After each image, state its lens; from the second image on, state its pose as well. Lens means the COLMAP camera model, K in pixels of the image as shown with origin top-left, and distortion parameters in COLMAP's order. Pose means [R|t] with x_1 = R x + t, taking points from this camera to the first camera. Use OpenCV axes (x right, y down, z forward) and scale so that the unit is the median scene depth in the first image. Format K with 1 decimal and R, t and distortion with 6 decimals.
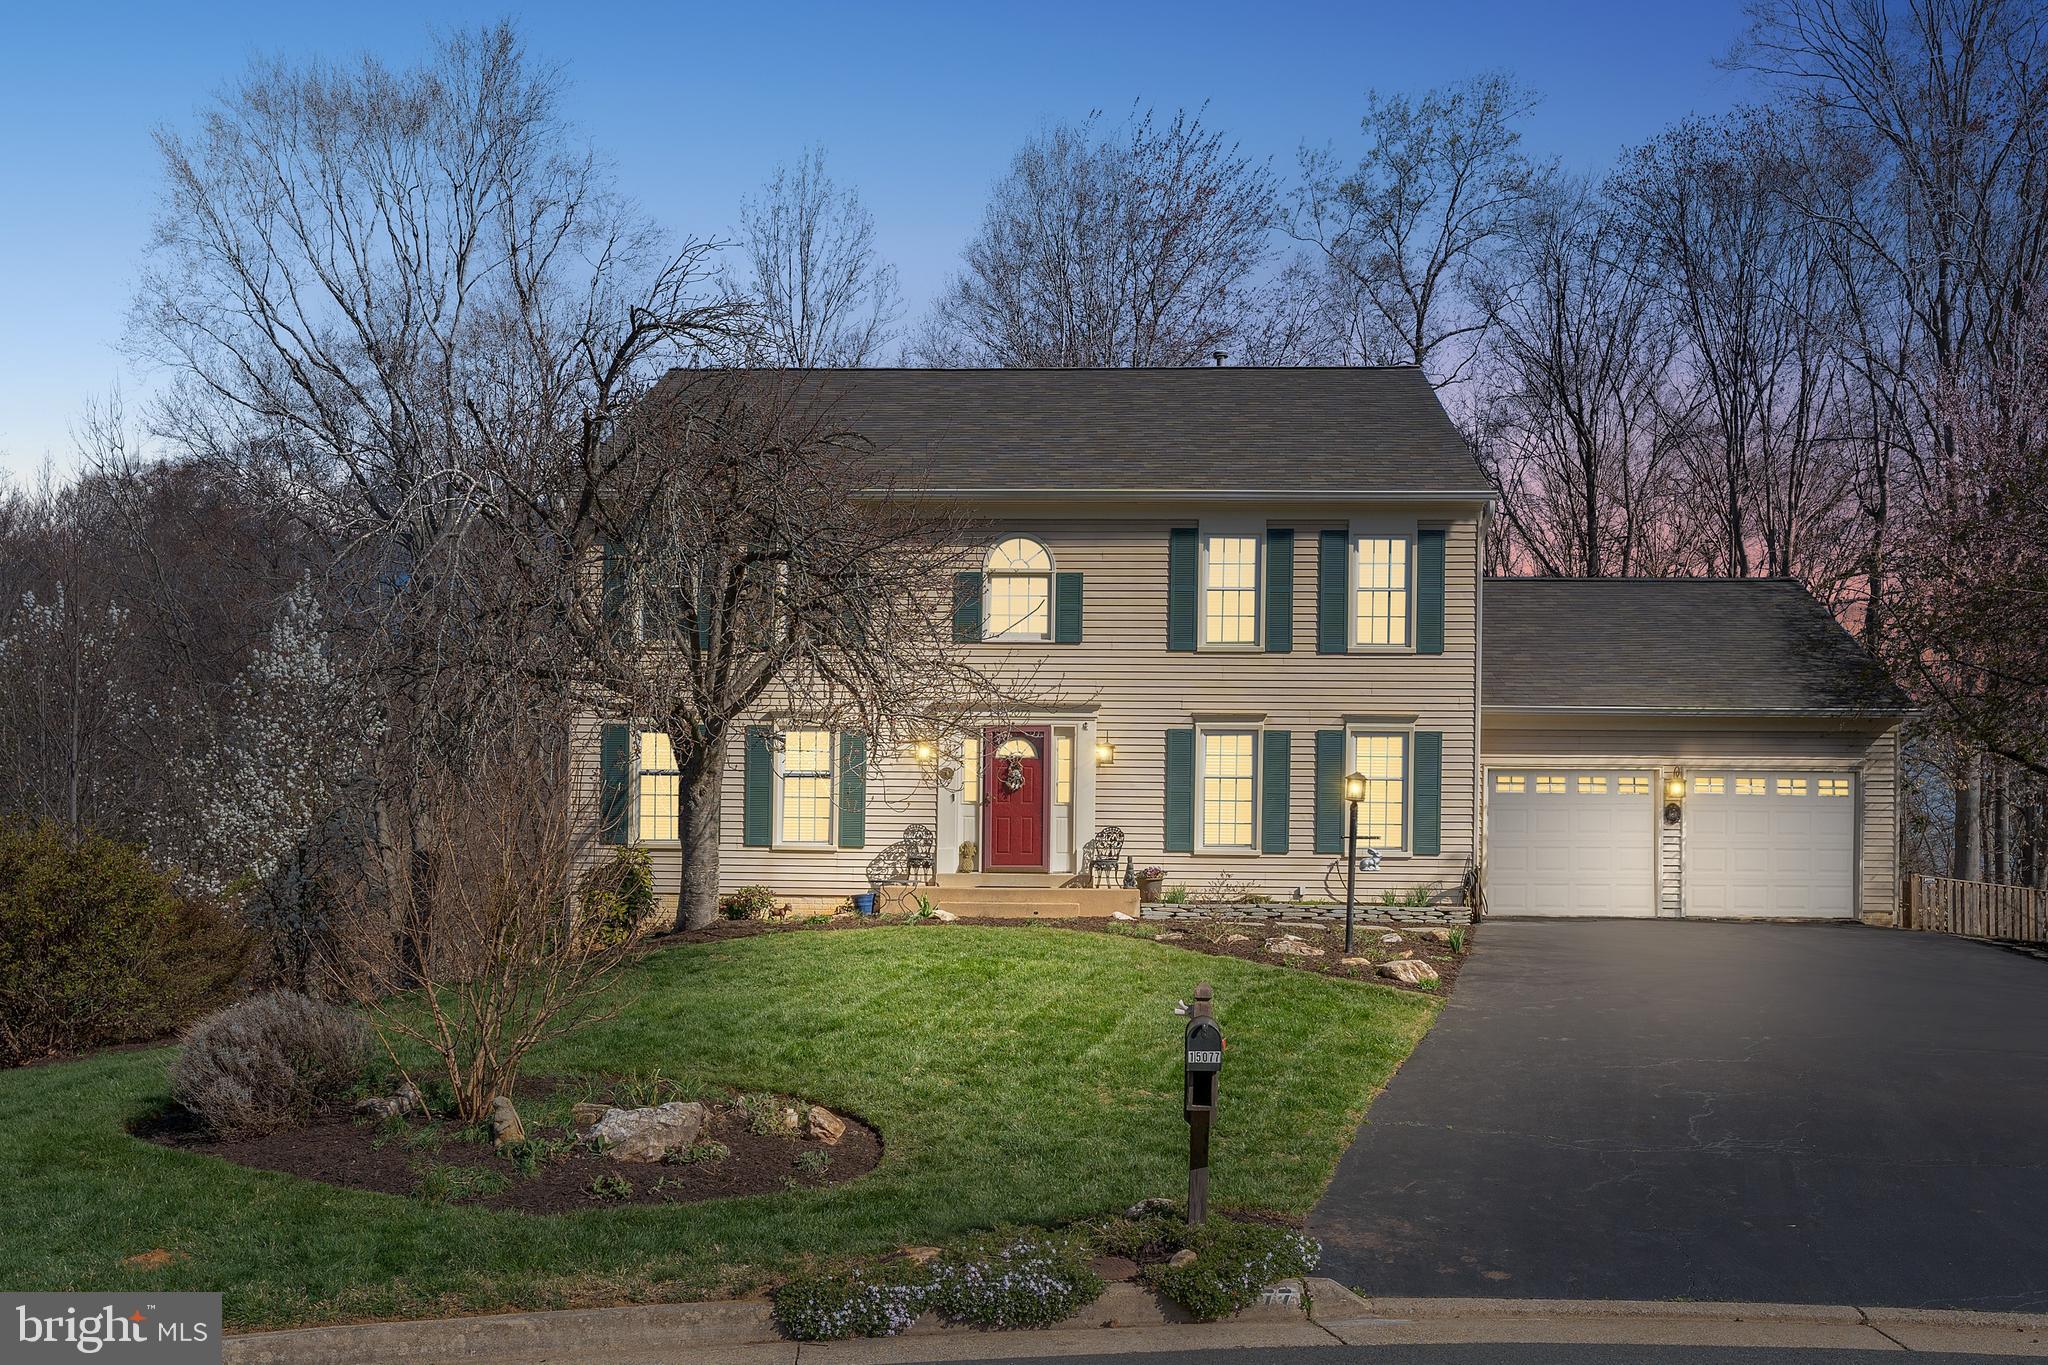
lens RADIAL K [[1221.9, 0, 1026.7], [0, 1221.9, 670.6], [0, 0, 1]] dist [0.004660, 0.000723]
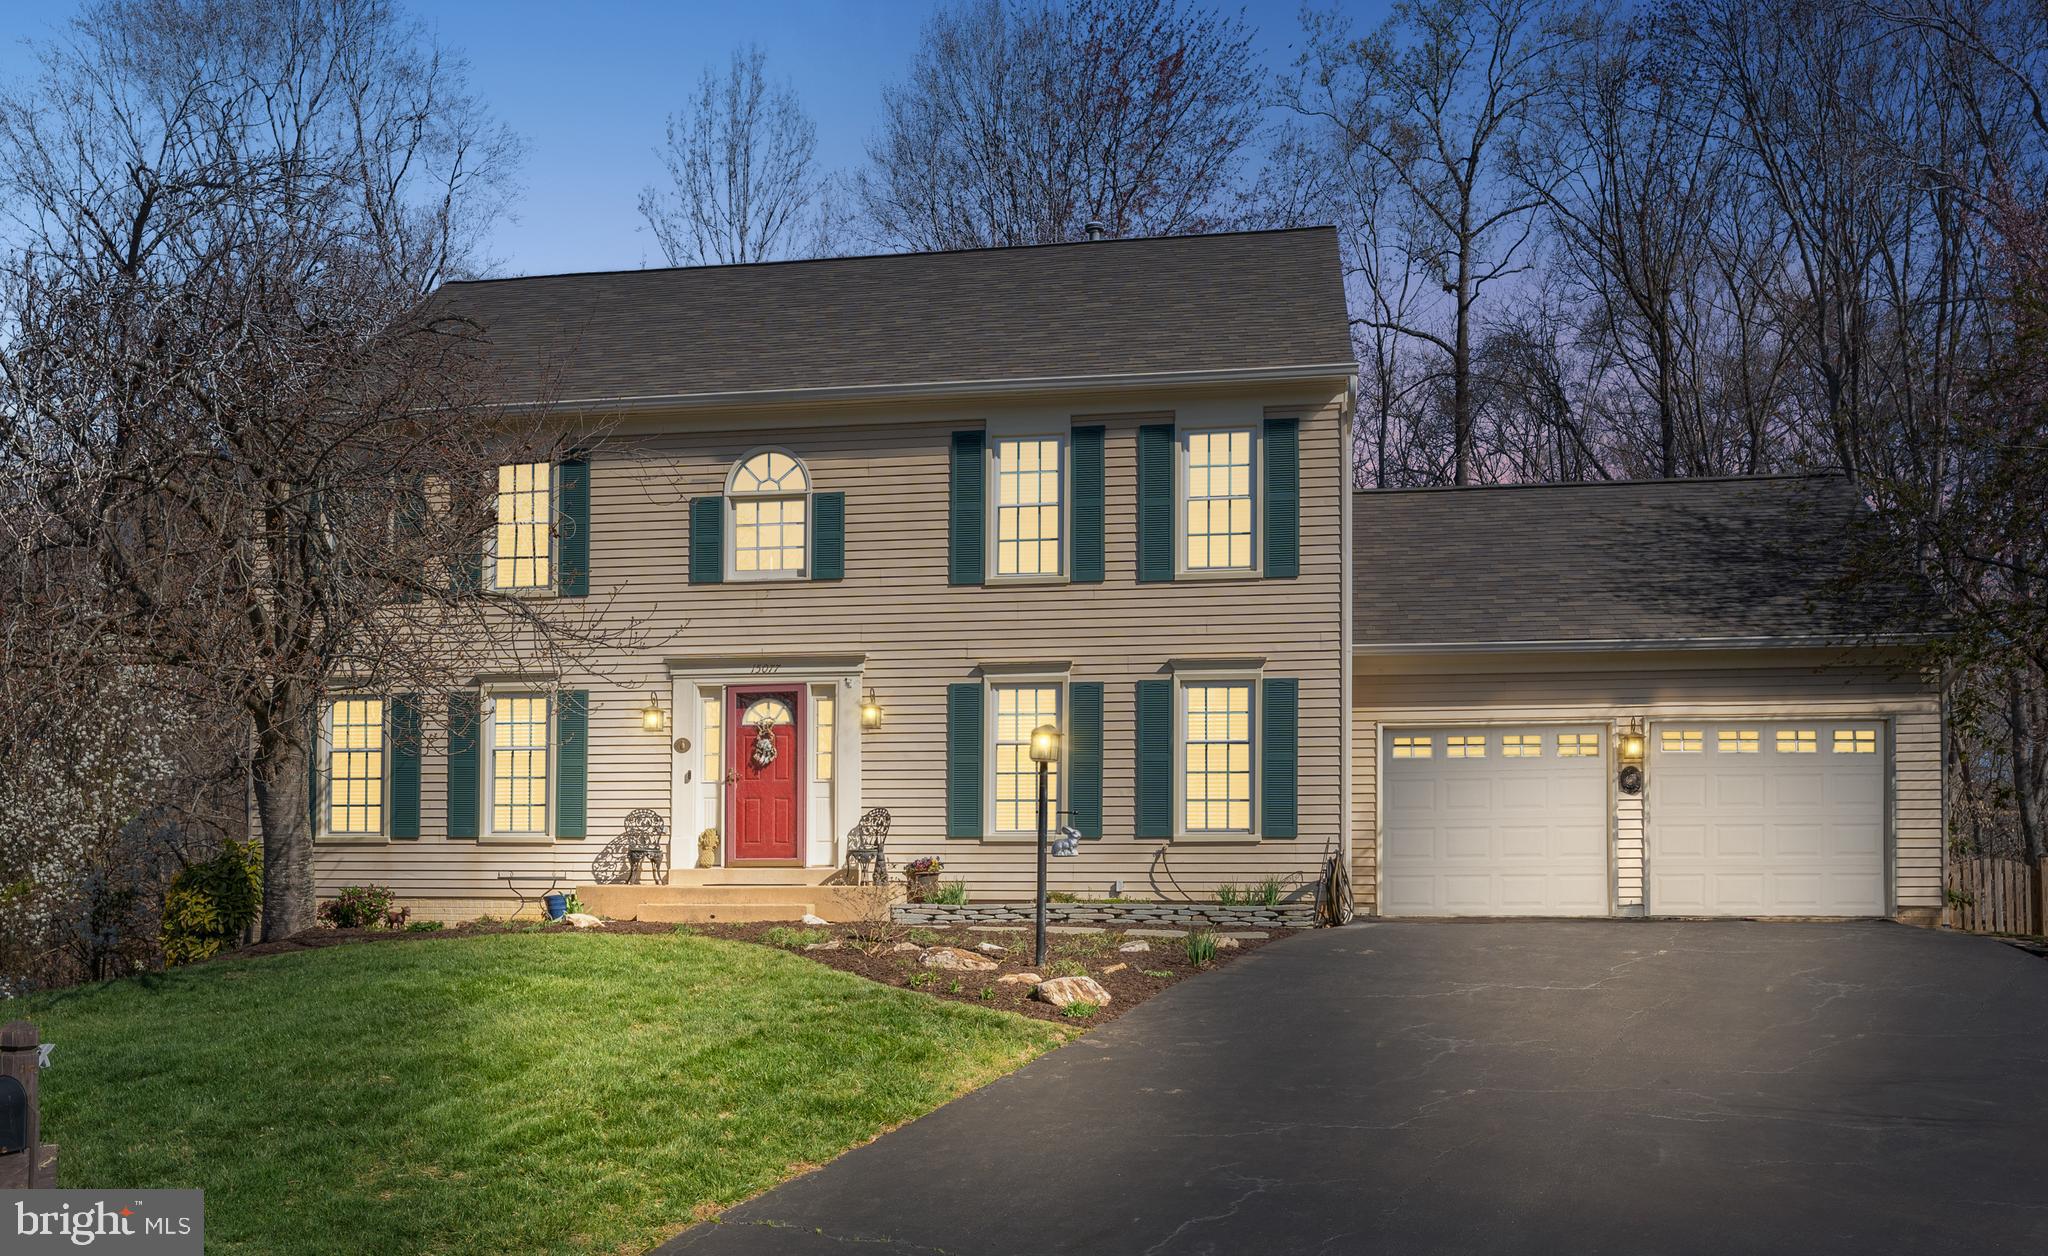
lens RADIAL K [[1351.7, 0, 1022.1], [0, 1351.7, 639.6], [0, 0, 1]] dist [-0.000660, -0.002254]
pose [[0.994083, -0.028119, -0.104925, 0.253396], [0.027106, 0.999571, -0.011066, 0.029925], [0.105191, 0.008156, 0.994419, 0.131997]]
